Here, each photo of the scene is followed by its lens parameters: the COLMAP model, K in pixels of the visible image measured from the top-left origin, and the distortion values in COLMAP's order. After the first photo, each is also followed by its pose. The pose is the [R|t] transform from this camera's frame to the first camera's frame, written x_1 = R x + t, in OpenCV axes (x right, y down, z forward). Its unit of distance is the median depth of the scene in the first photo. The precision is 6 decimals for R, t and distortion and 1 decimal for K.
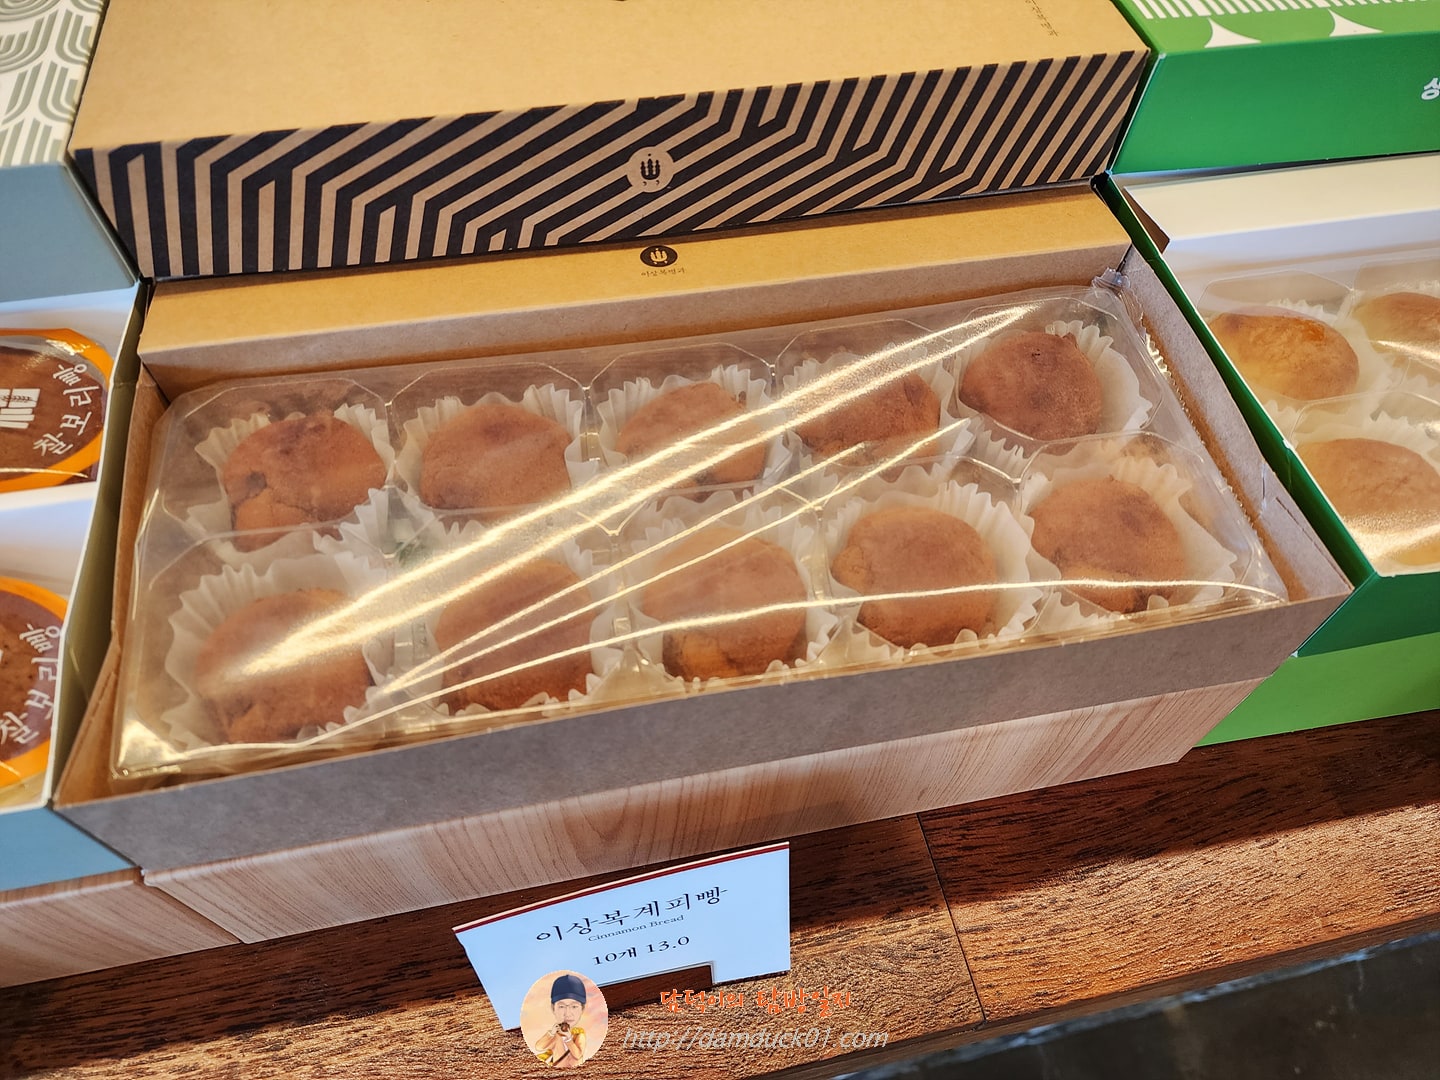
lens RADIAL K [[977.5, 0, 720.0], [0, 977.5, 540.0], [0, 0, 1]] dist [-0.003673, -0.018901]
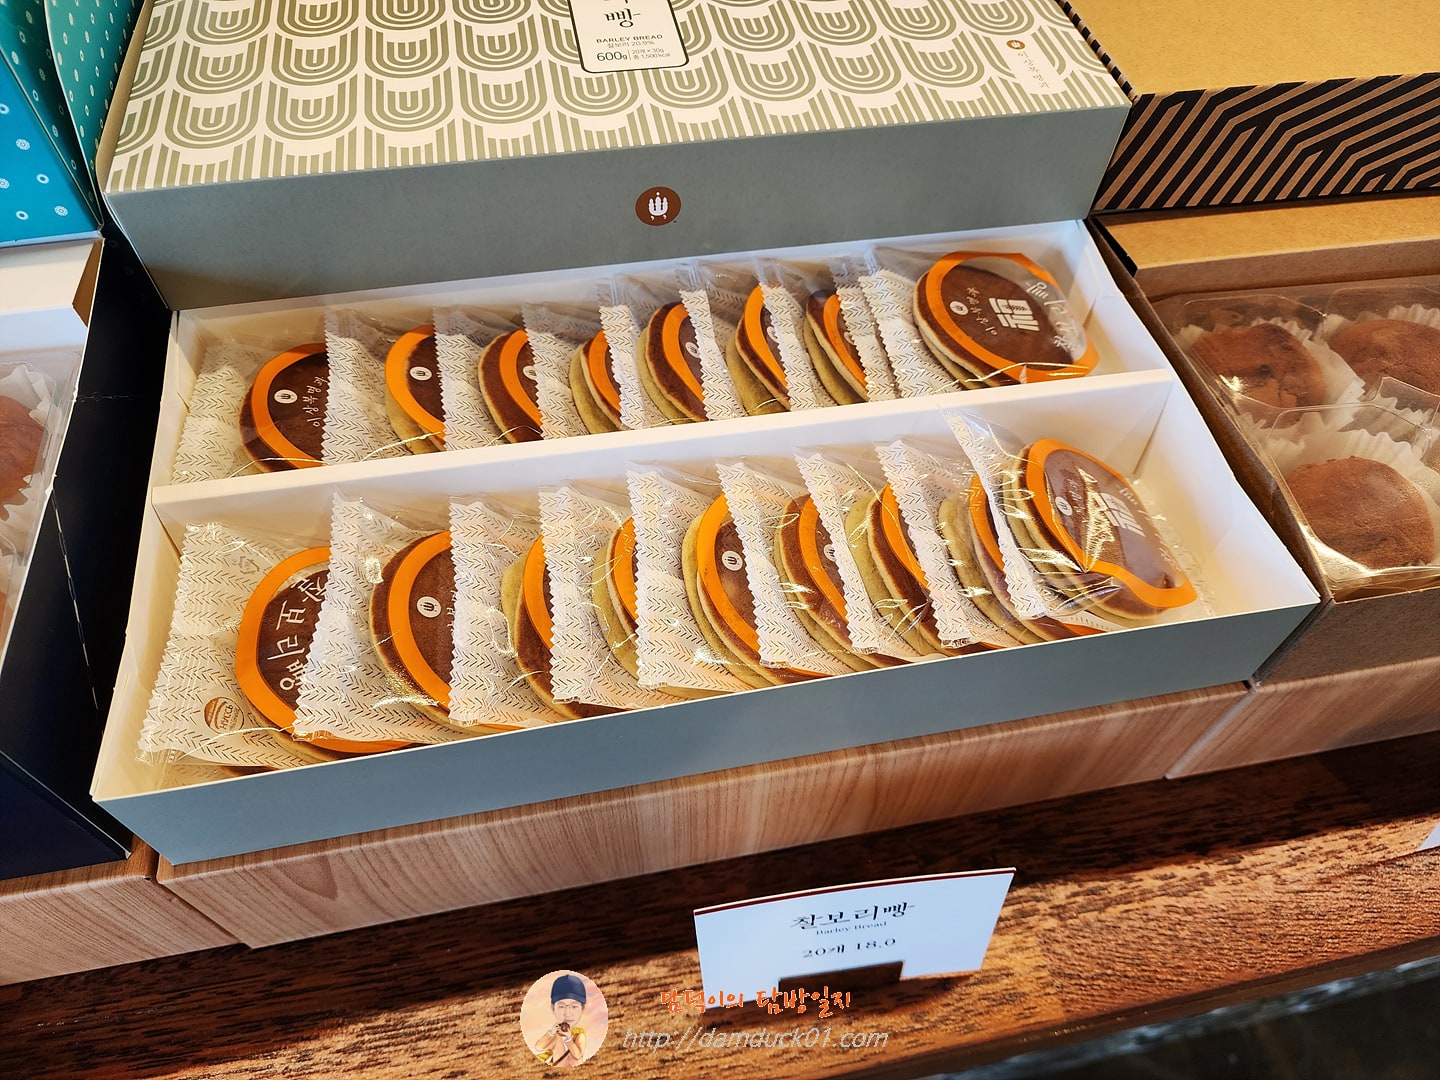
lens RADIAL K [[1038.1, 0, 735.6], [0, 1038.1, 528.9], [0, 0, 1]] dist [0.029060, -0.044453]
pose [[0.999816, 0.019157, -0.001017, -1.004432], [-0.019160, 0.999812, -0.002936, 0.127411], [0.000961, 0.002955, 0.999995, -0.249518]]
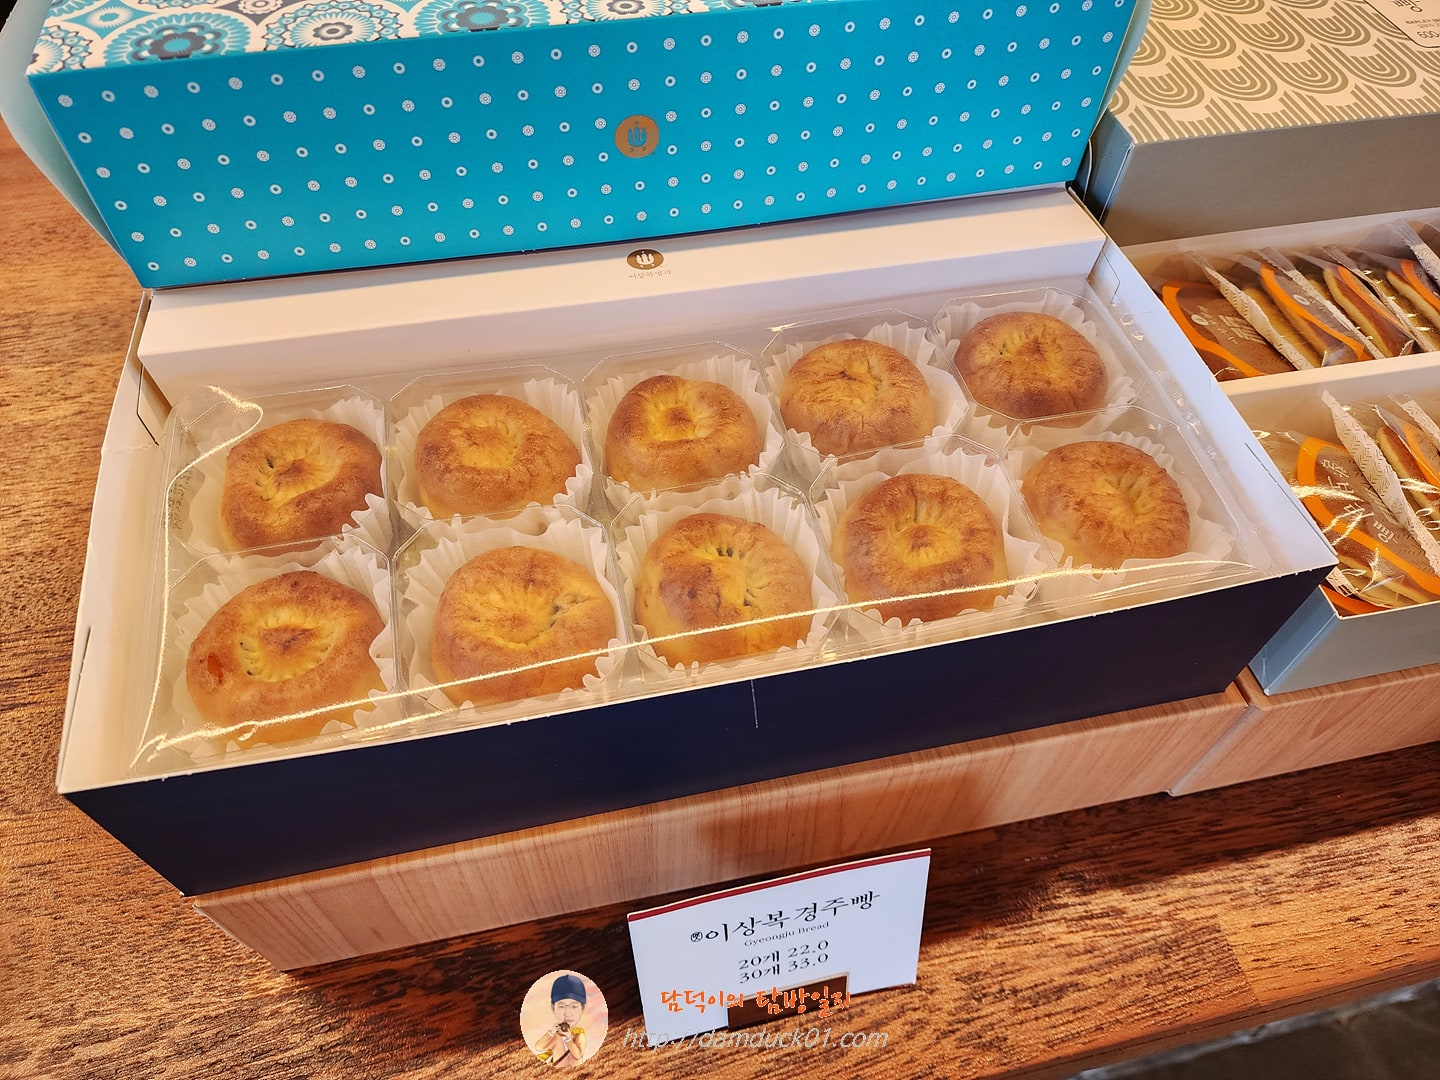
lens RADIAL K [[997.6, 0, 735.2], [0, 997.6, 526.6], [0, 0, 1]] dist [0.037814, -0.049379]
pose [[0.999978, 0.000446, -0.006580, -2.025613], [-0.000651, 0.999513, -0.031213, 0.284356], [0.006563, 0.031217, 0.999491, -0.388179]]
